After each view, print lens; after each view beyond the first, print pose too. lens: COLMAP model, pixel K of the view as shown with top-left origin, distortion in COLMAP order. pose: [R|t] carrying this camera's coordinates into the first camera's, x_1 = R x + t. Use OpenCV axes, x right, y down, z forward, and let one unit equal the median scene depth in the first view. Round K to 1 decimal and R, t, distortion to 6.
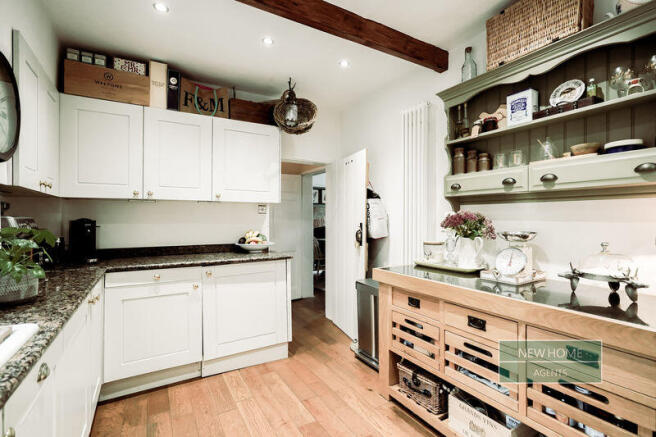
lens RADIAL K [[305.2, 0, 320.5], [0, 305.2, 215.5], [0, 0, 1]] dist [-0.001046, 0.001021]
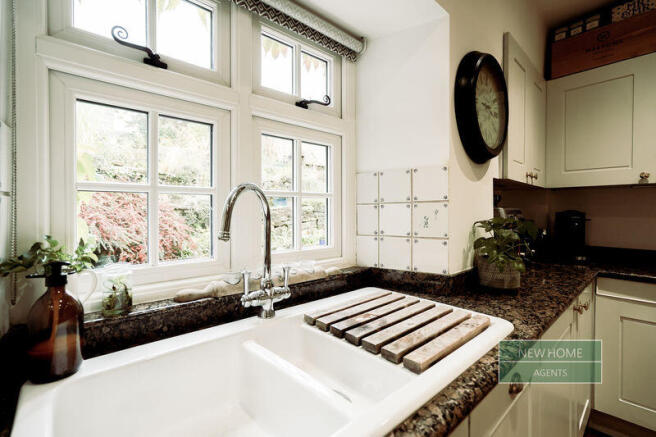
lens RADIAL K [[305.2, 0, 320.5], [0, 305.2, 215.5], [0, 0, 1]] dist [-0.001046, 0.001021]
pose [[0.216100, 0.016113, -0.976238, -0.098431], [0.008146, 0.999799, 0.018305, 0.005829], [0.976337, -0.011908, 0.215926, 0.145292]]
